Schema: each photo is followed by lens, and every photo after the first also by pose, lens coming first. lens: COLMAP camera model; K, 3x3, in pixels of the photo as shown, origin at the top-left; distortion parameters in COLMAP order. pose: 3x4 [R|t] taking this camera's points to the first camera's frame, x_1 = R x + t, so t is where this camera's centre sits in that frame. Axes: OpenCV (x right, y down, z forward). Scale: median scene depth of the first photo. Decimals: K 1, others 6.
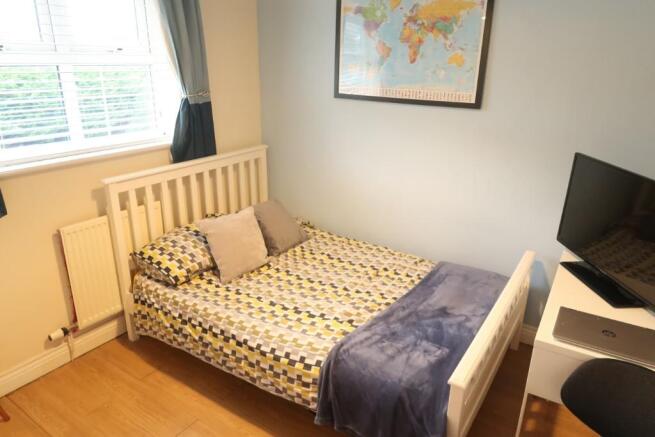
lens RADIAL K [[447.5, 0, 327.5], [0, 447.5, 218.5], [0, 0, 1]] dist [-0.008972, -0.001630]
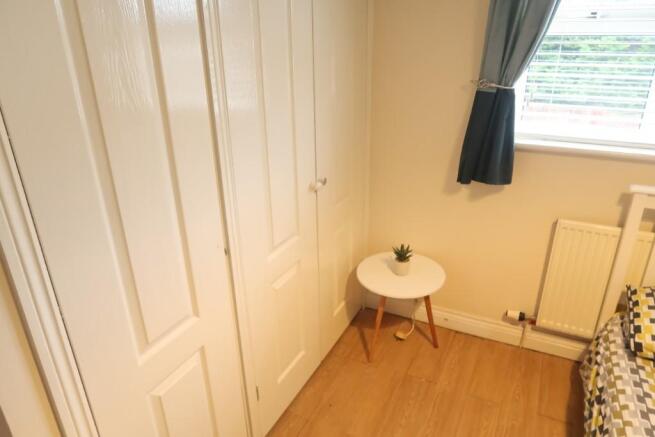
lens RADIAL K [[447.5, 0, 327.5], [0, 447.5, 218.5], [0, 0, 1]] dist [-0.008972, -0.001630]
pose [[0.139028, 0.379477, -0.914696, 0.156672], [-0.323754, 0.890327, 0.320159, -0.110267], [0.935871, 0.251626, 0.246638, 0.317432]]
